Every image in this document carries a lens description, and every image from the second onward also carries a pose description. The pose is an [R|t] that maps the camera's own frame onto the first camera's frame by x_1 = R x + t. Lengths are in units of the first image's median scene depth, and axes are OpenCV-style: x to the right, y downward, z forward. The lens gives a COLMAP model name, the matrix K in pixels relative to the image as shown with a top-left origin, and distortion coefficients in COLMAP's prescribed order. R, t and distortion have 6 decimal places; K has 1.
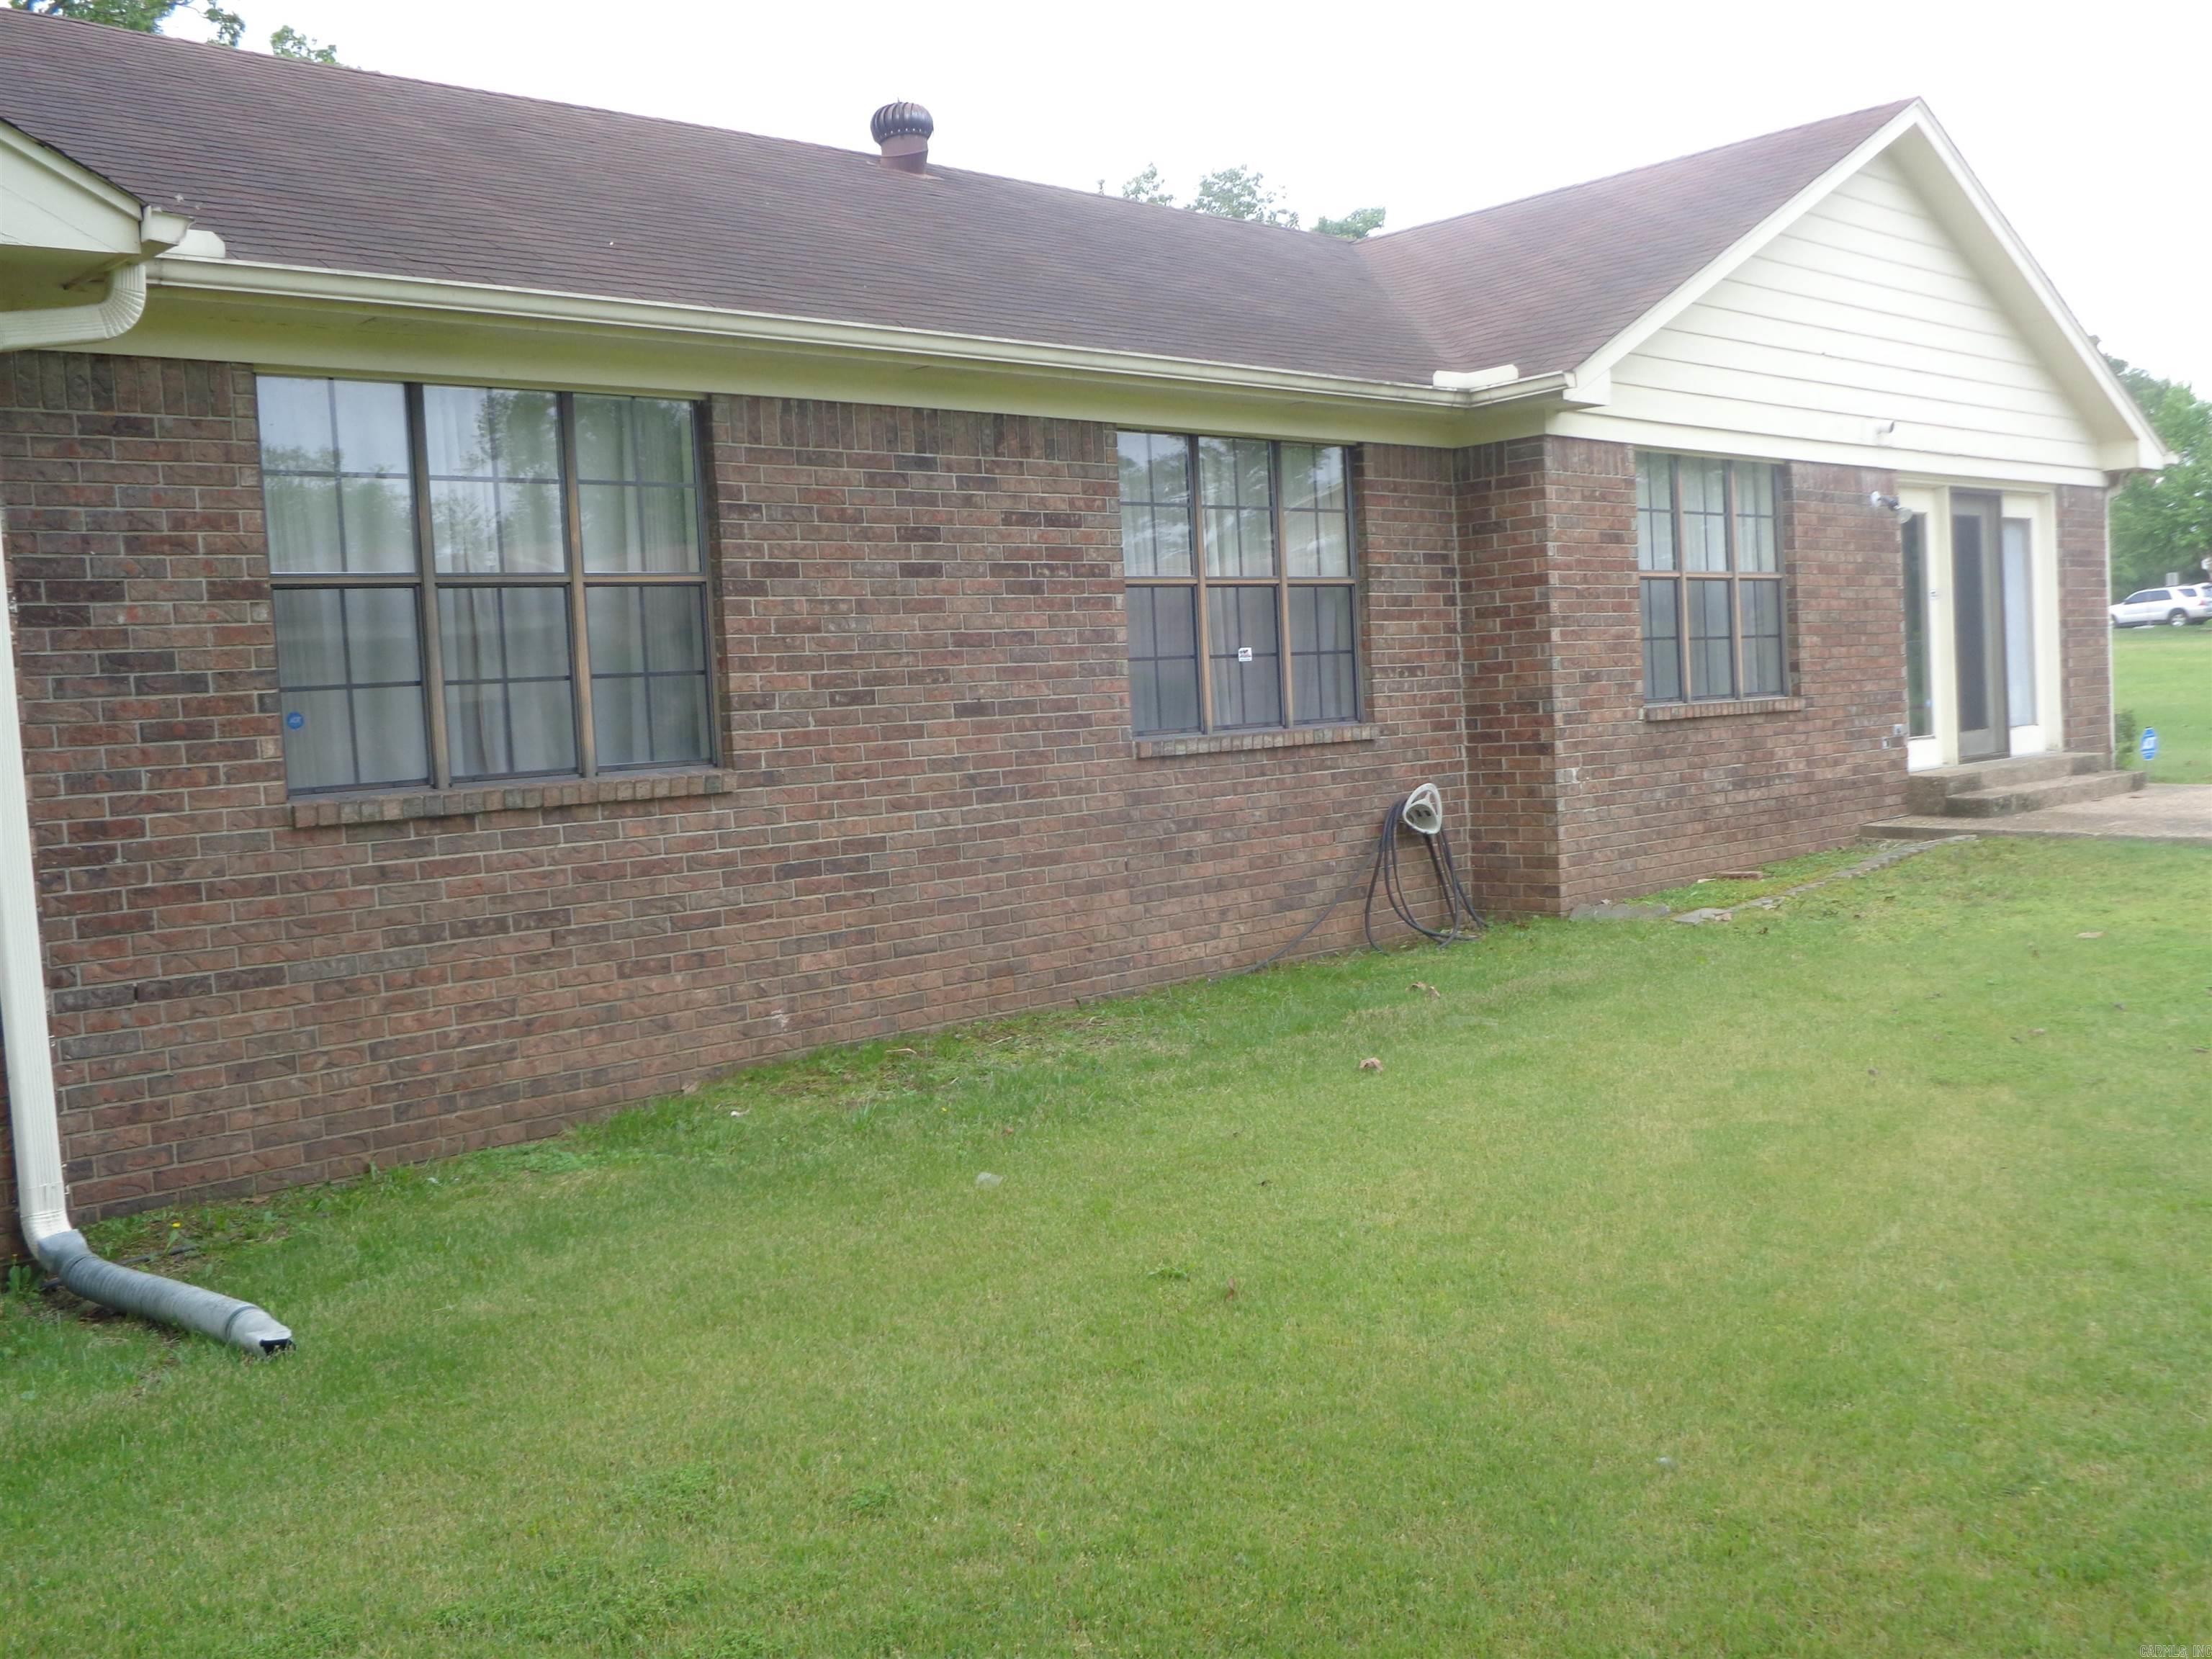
lens RADIAL K [[2134.6, 0, 1109.1], [0, 2134.6, 828.1], [0, 0, 1]] dist [-0.030765, 0.000000]
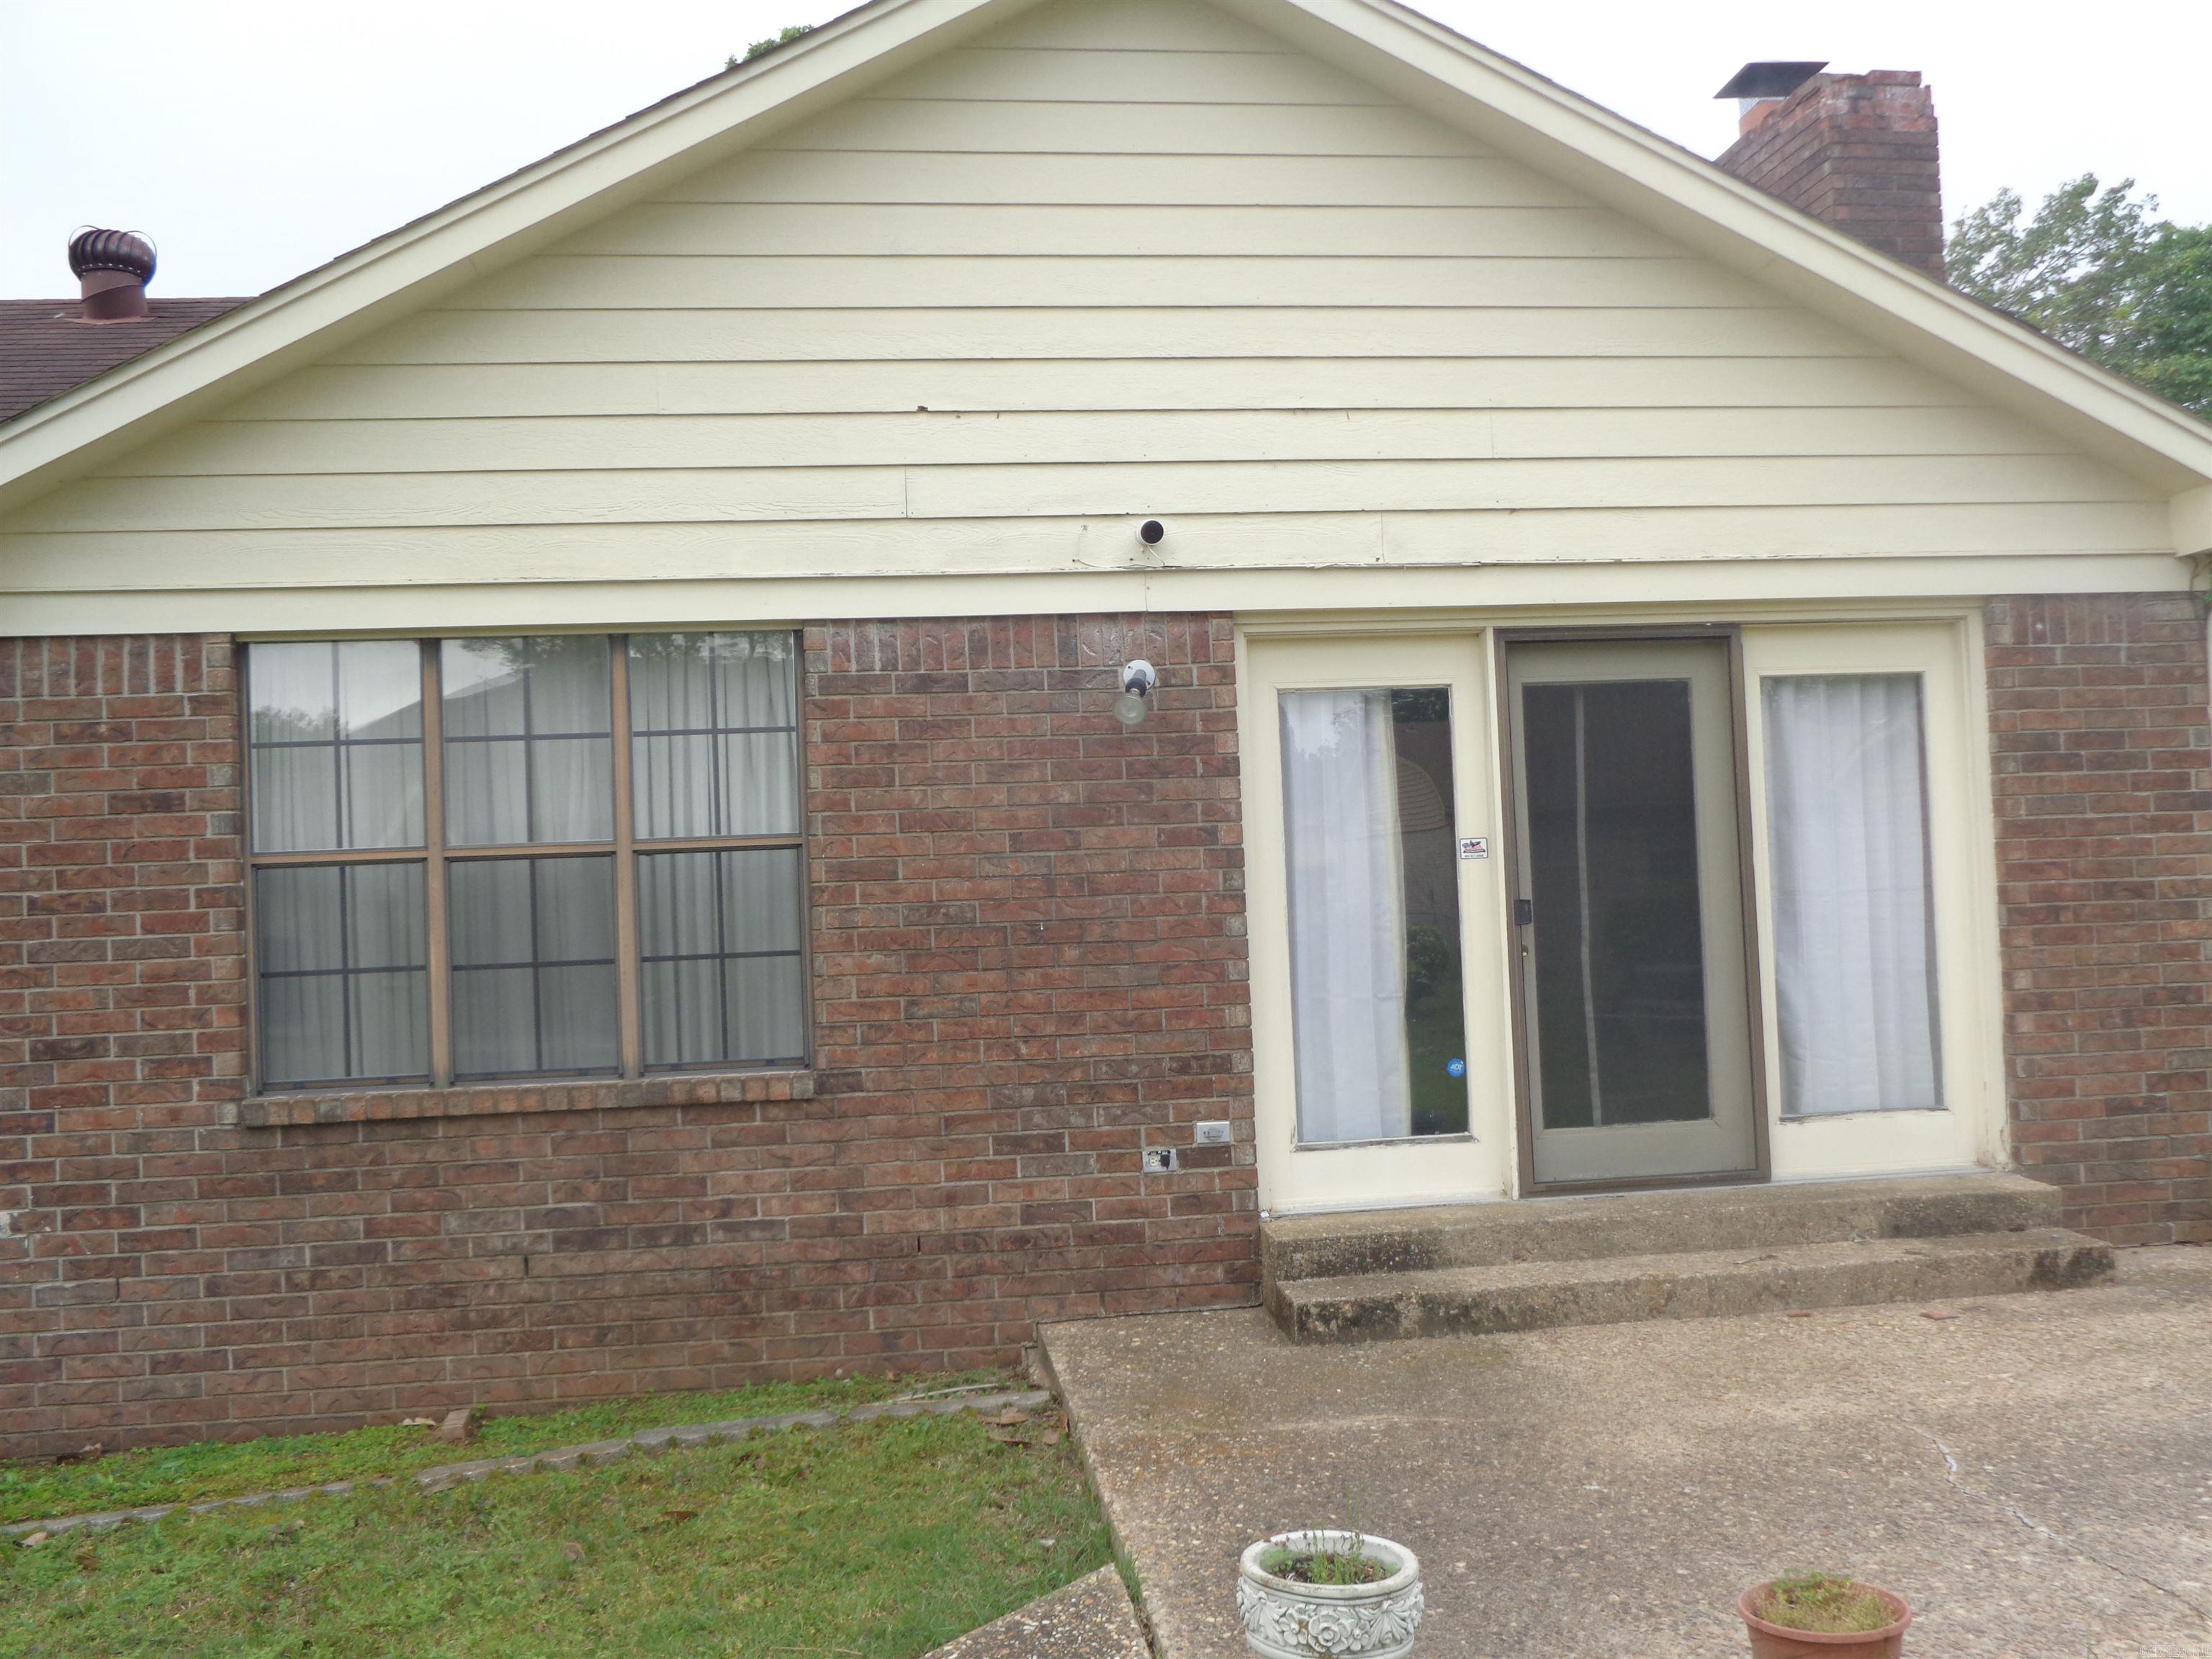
lens RADIAL K [[2134.6, 0, 1106.0], [0, 2134.6, 837.3], [0, 0, 1]] dist [-0.030765, 0.000000]
pose [[0.805609, 0.008638, -0.592385, 0.704572], [-0.036545, 0.998714, -0.035136, -0.105680], [0.591320, 0.049955, 0.804889, 0.630623]]
